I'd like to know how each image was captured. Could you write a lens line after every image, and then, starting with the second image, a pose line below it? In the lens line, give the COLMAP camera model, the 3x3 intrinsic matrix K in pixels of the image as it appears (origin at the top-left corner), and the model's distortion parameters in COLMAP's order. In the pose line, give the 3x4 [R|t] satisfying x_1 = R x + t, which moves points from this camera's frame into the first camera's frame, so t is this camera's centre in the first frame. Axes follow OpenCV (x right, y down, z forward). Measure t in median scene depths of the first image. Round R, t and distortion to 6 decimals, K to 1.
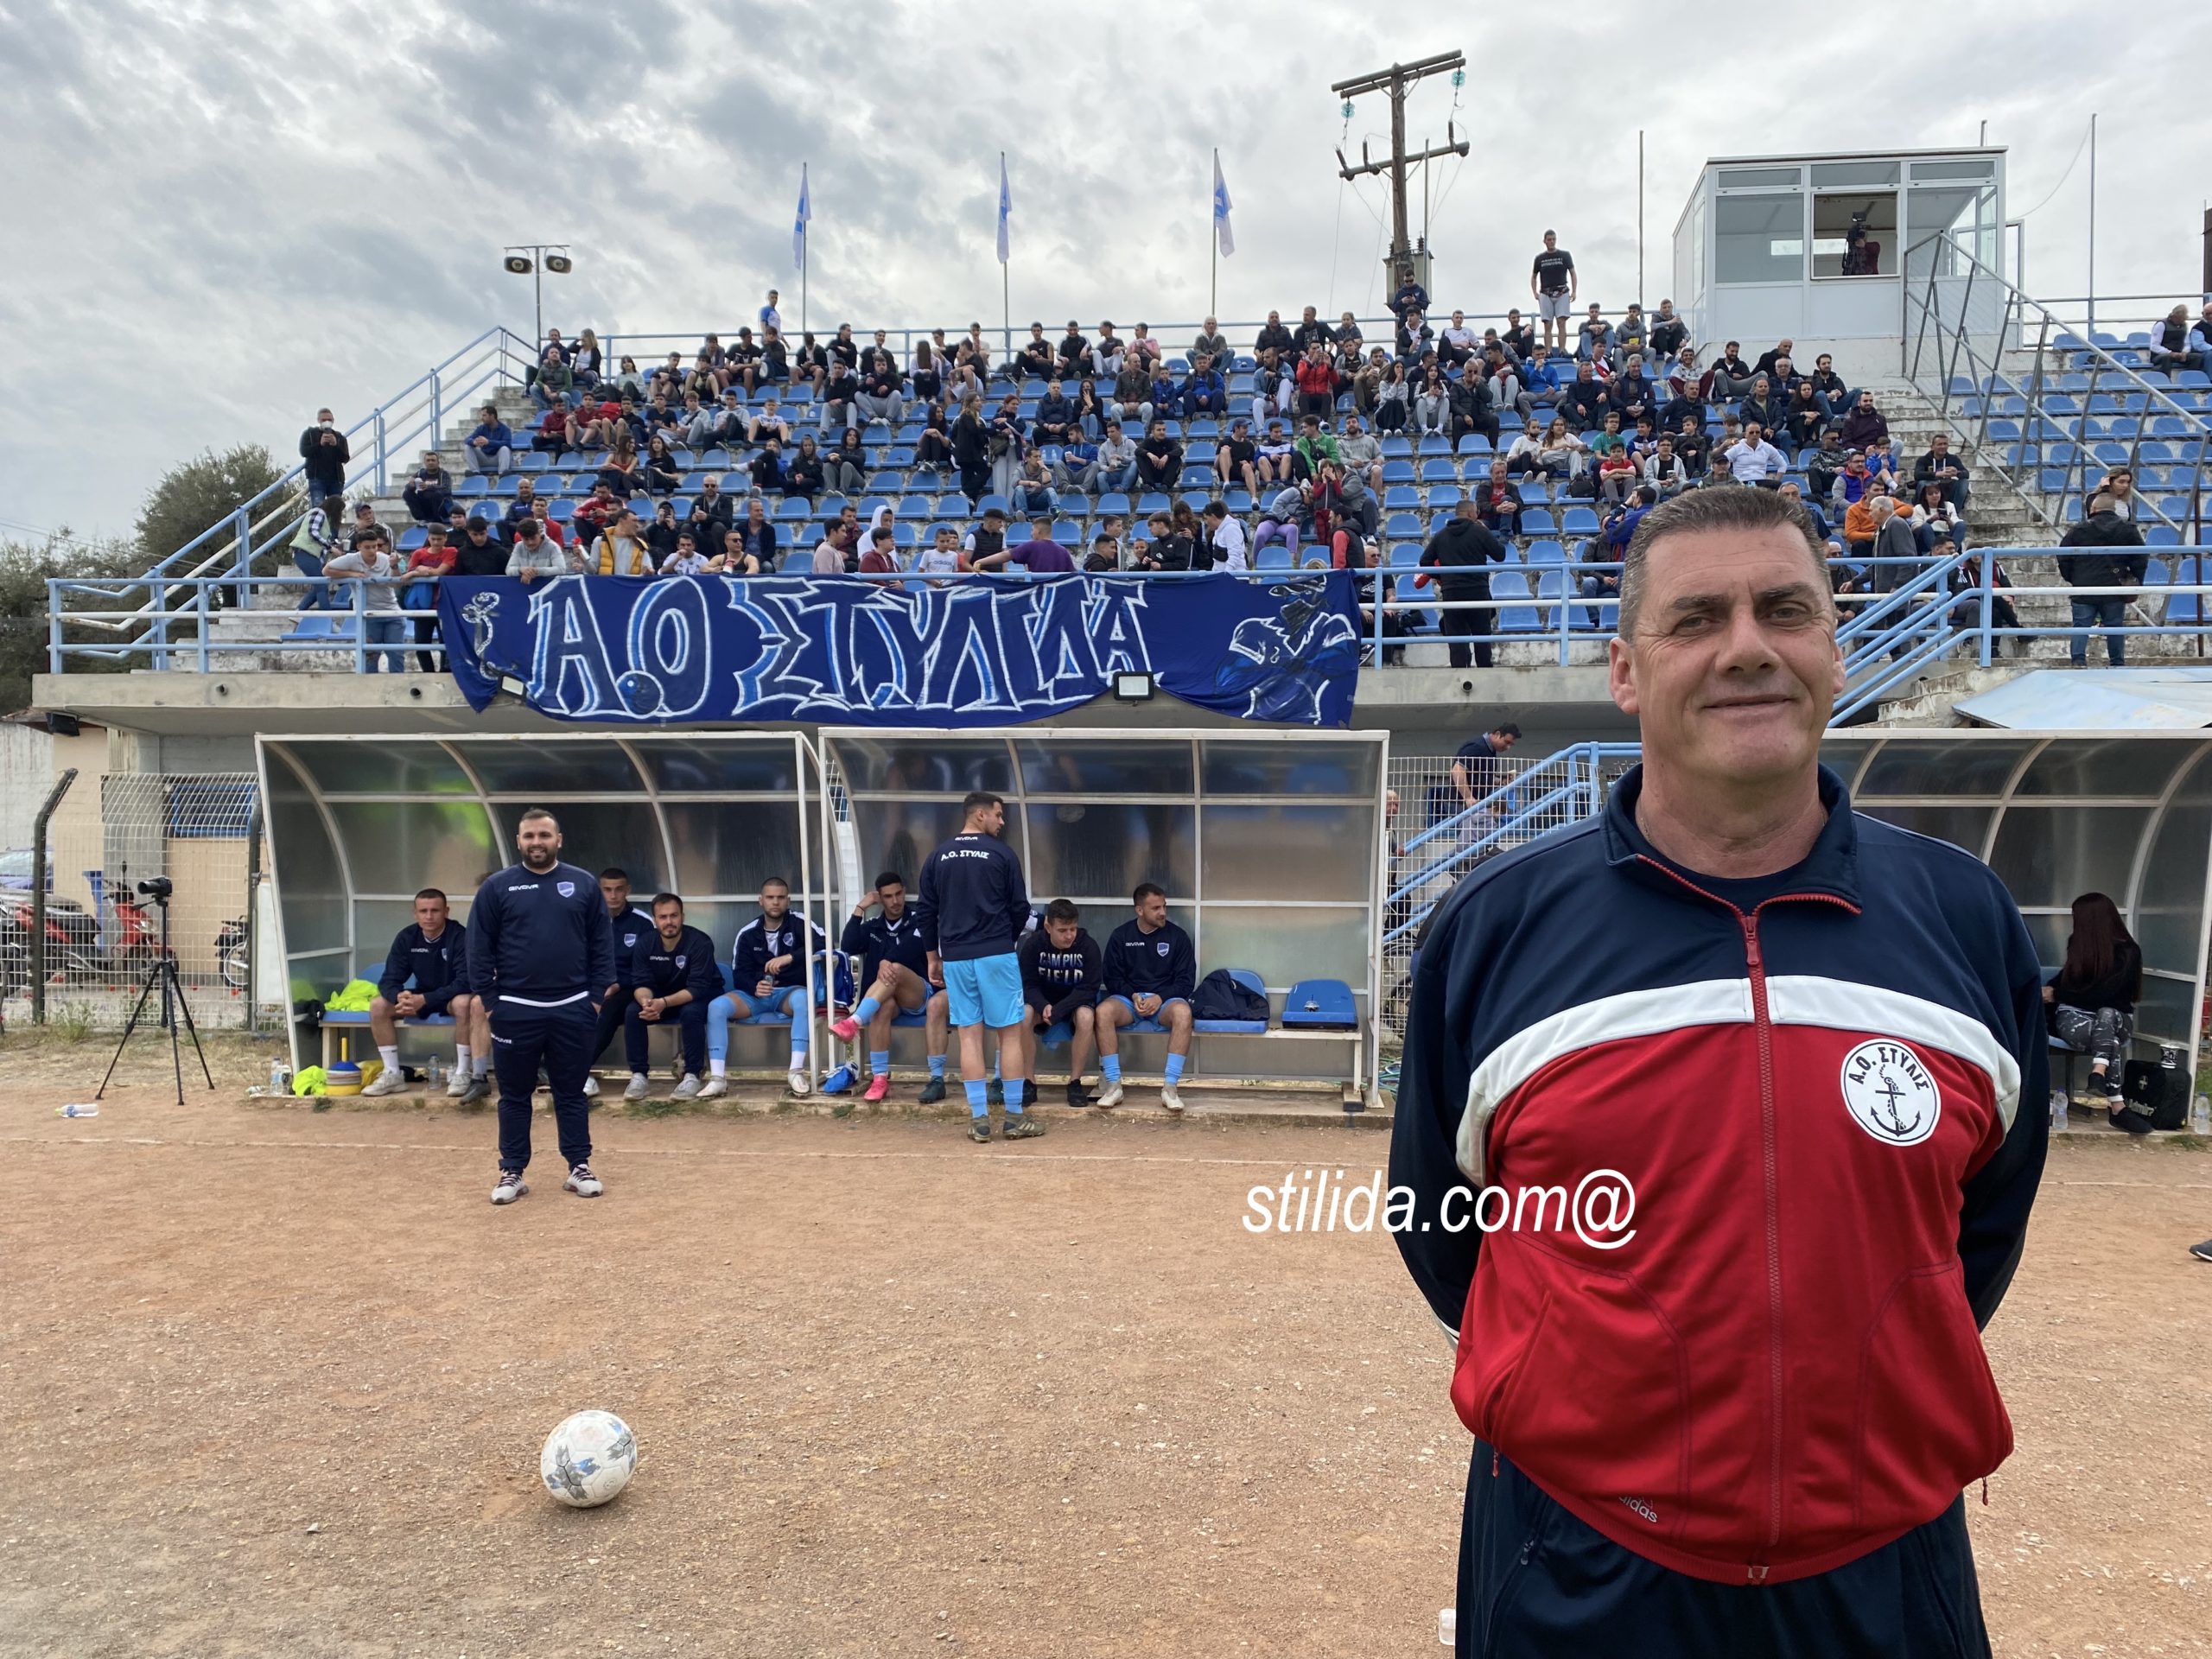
lens RADIAL K [[1711.0, 0, 1161.4], [0, 1711.0, 834.6], [0, 0, 1]] dist [0.045935, -0.036025]
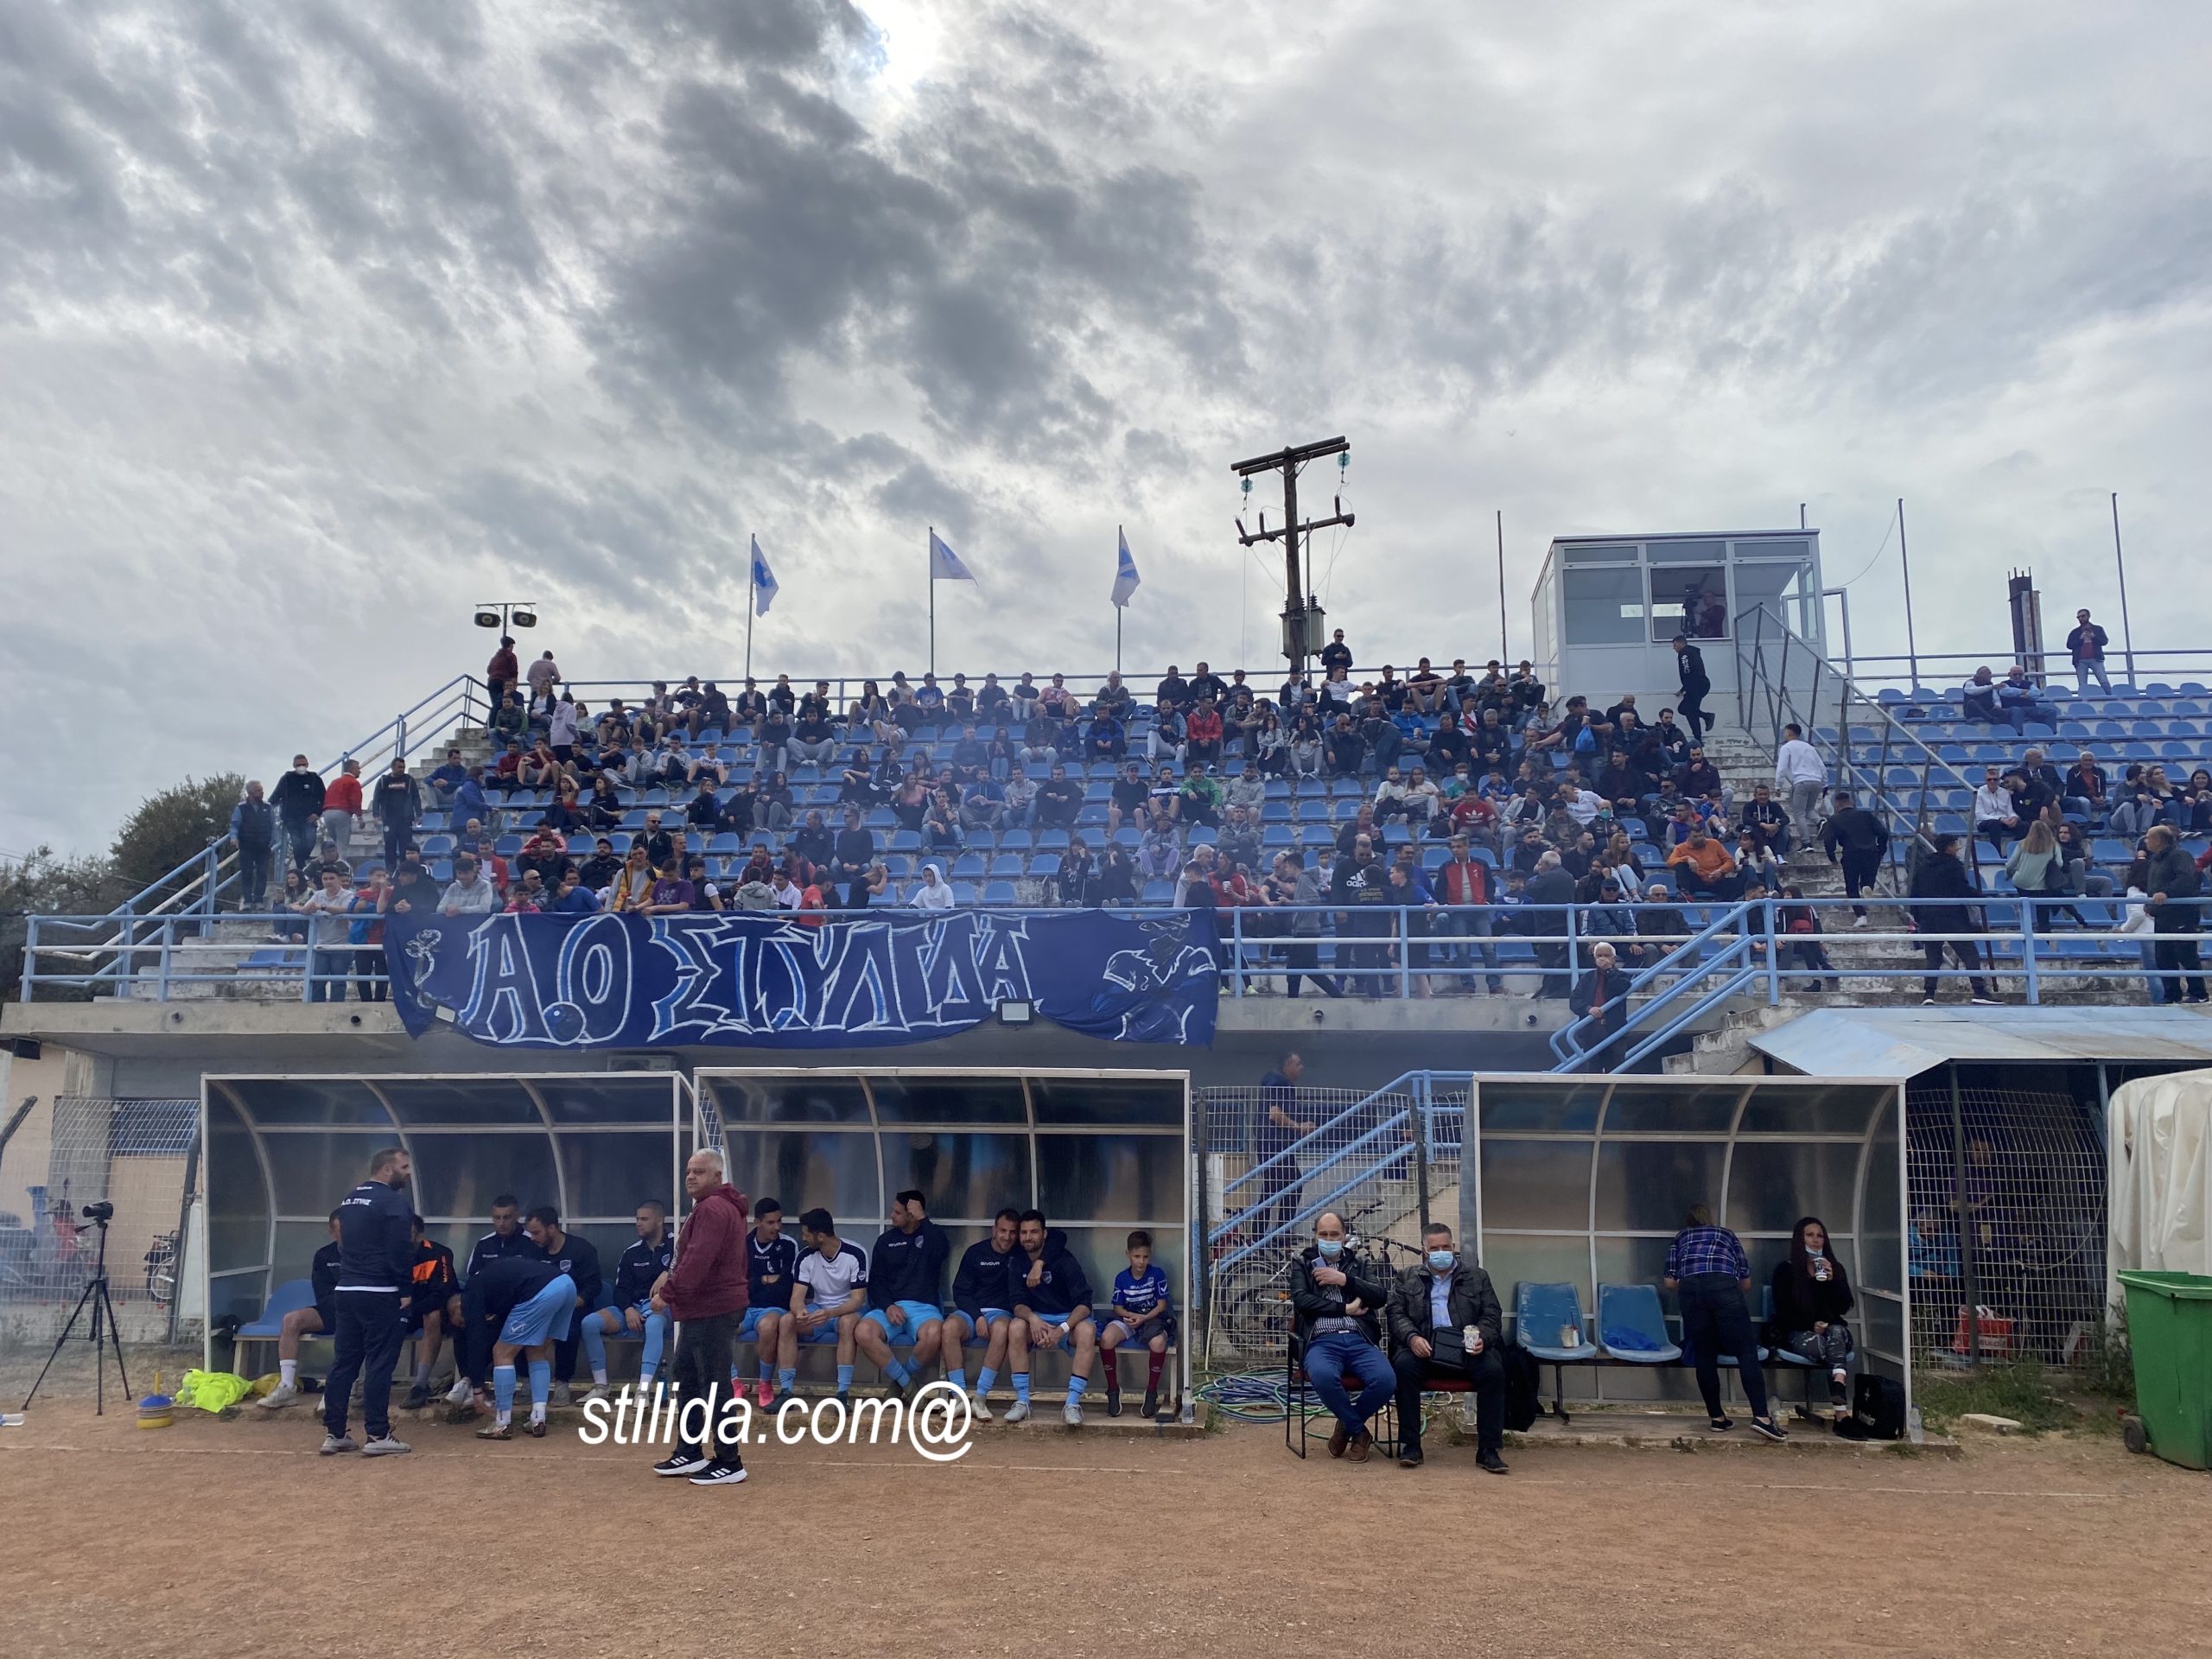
lens RADIAL K [[1711.0, 0, 1128.4], [0, 1711.0, 819.9], [0, 0, 1]] dist [0.045935, -0.036025]
pose [[0.999995, 0.002595, 0.002063, 0.052299], [-0.002180, 0.983557, -0.180587, -0.011079], [-0.002498, 0.180581, 0.983557, -0.095485]]
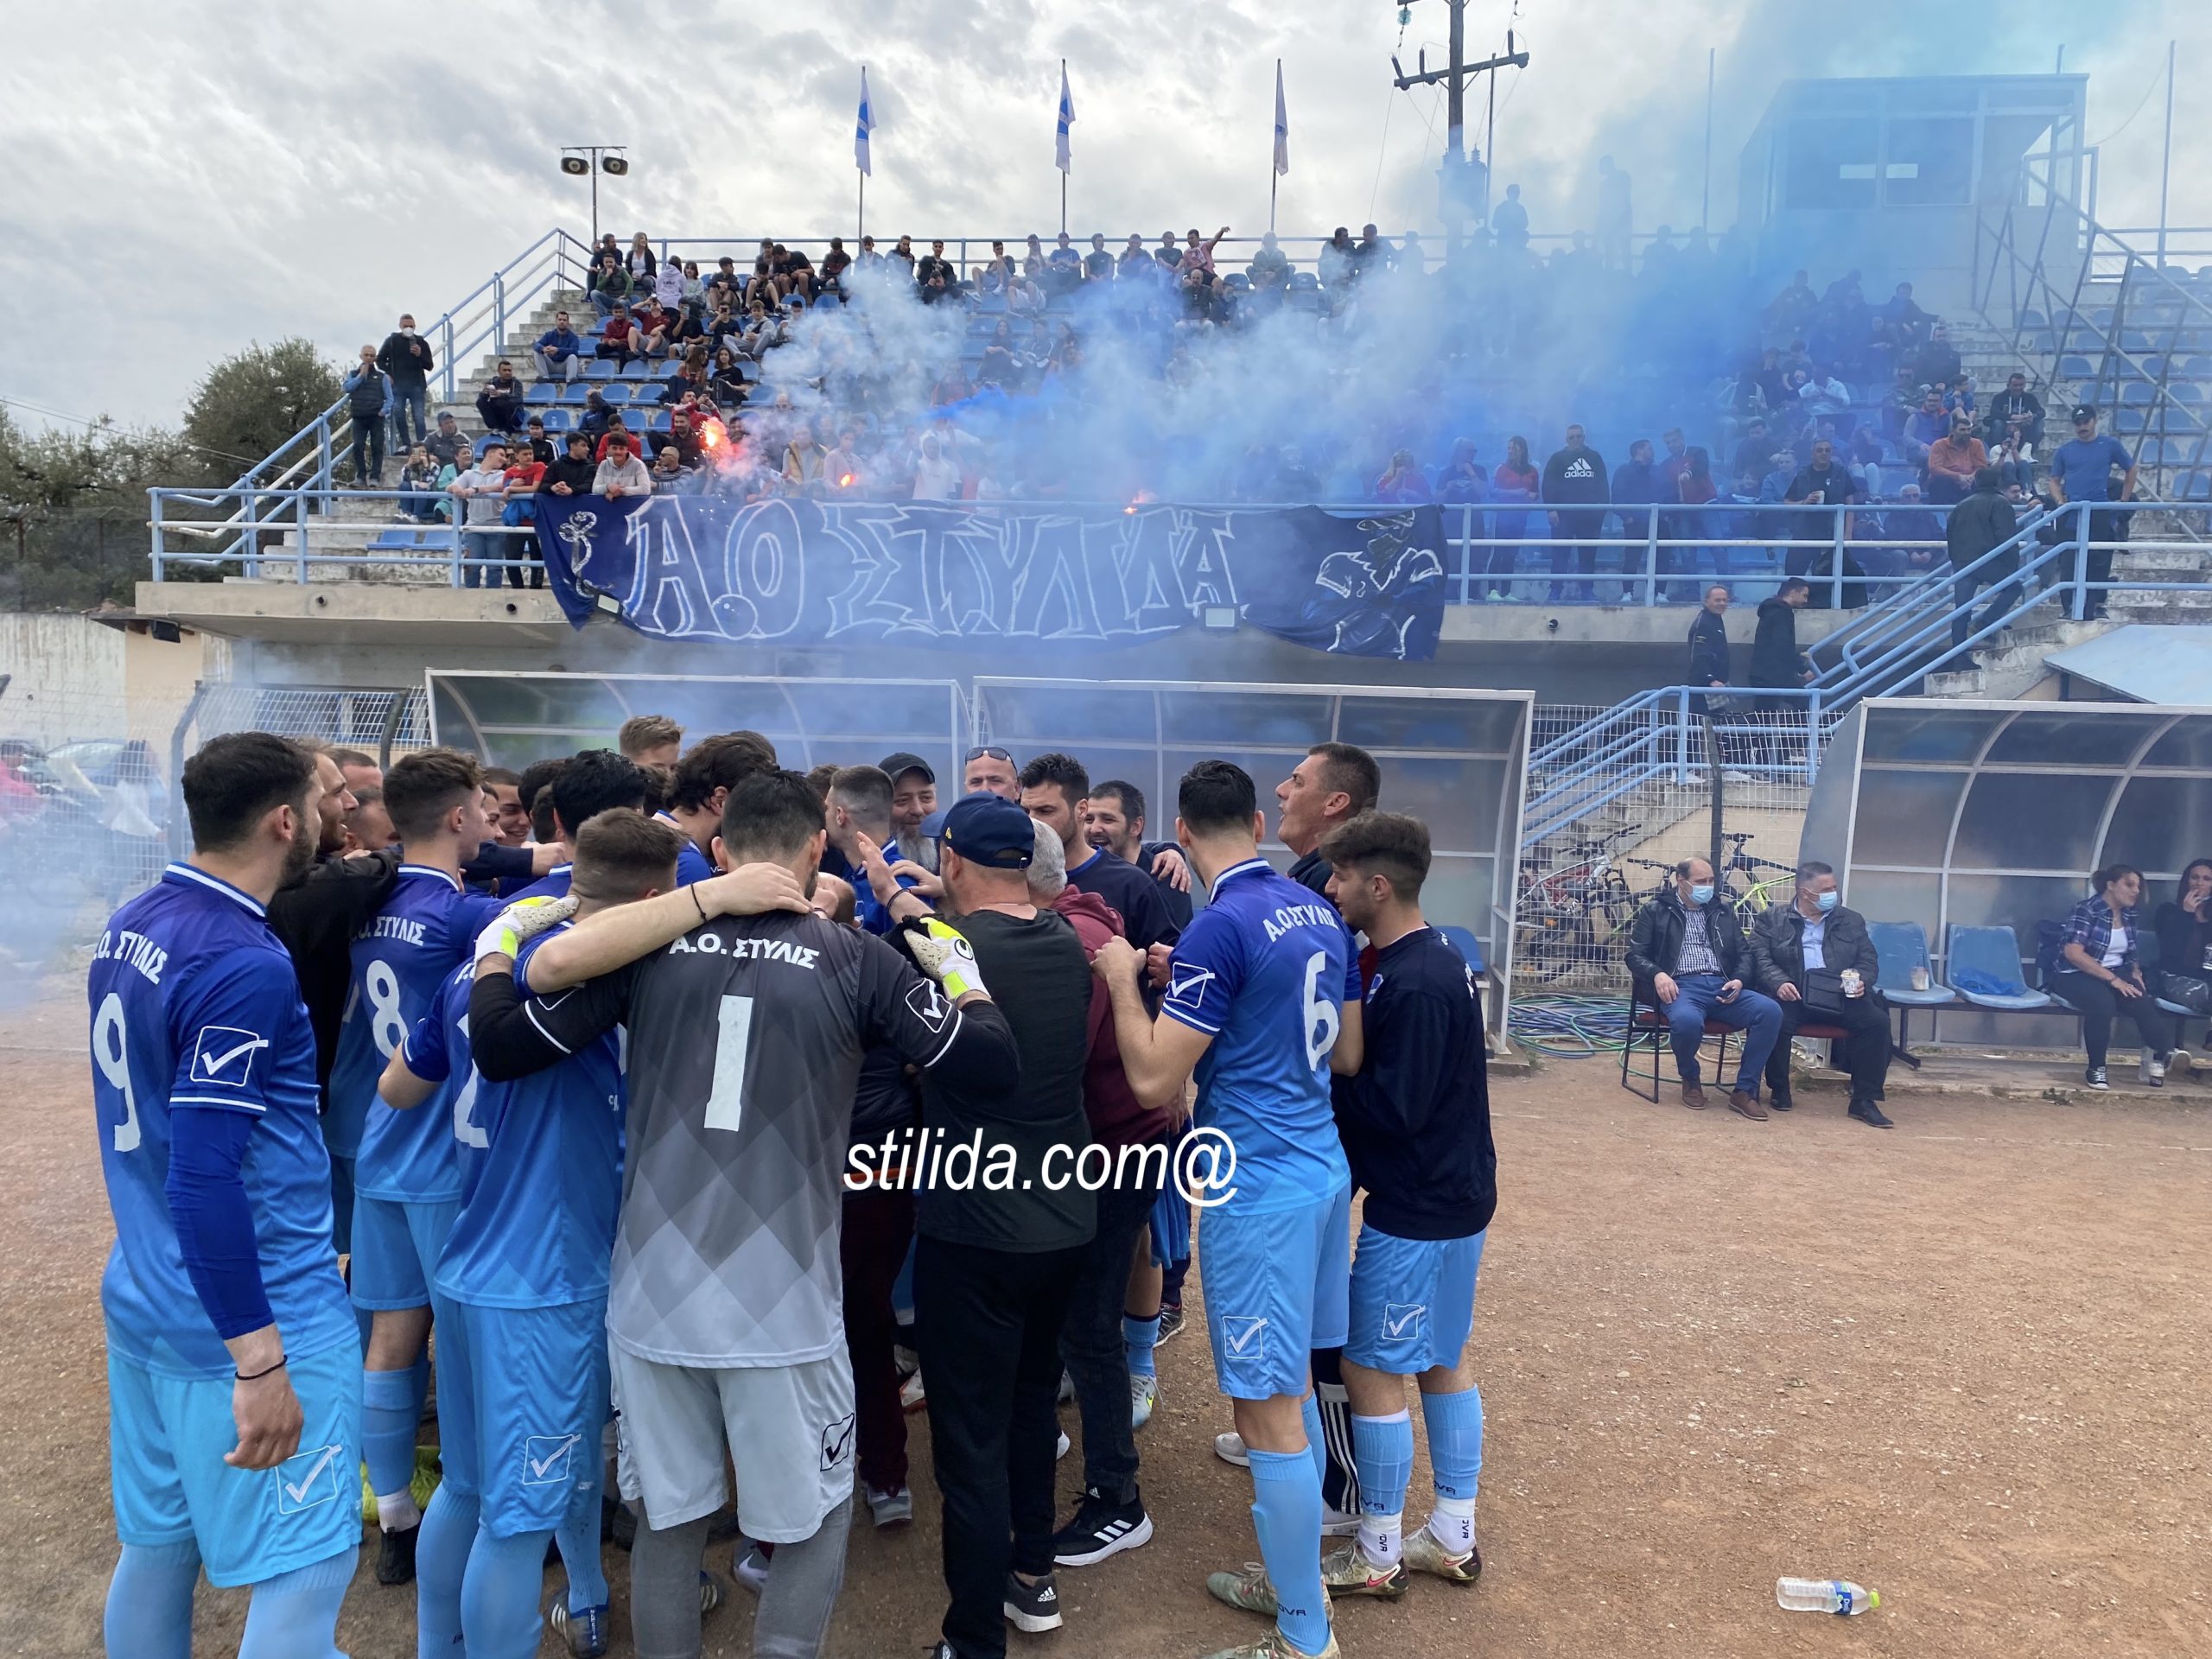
lens RADIAL K [[1711.0, 0, 1130.8], [0, 1711.0, 817.5], [0, 0, 1]] dist [0.045935, -0.036025]
pose [[0.999729, 0.021316, -0.009328, -0.055547], [-0.020815, 0.998488, 0.050870, -0.018653], [0.010398, -0.050662, 0.998662, -0.019129]]
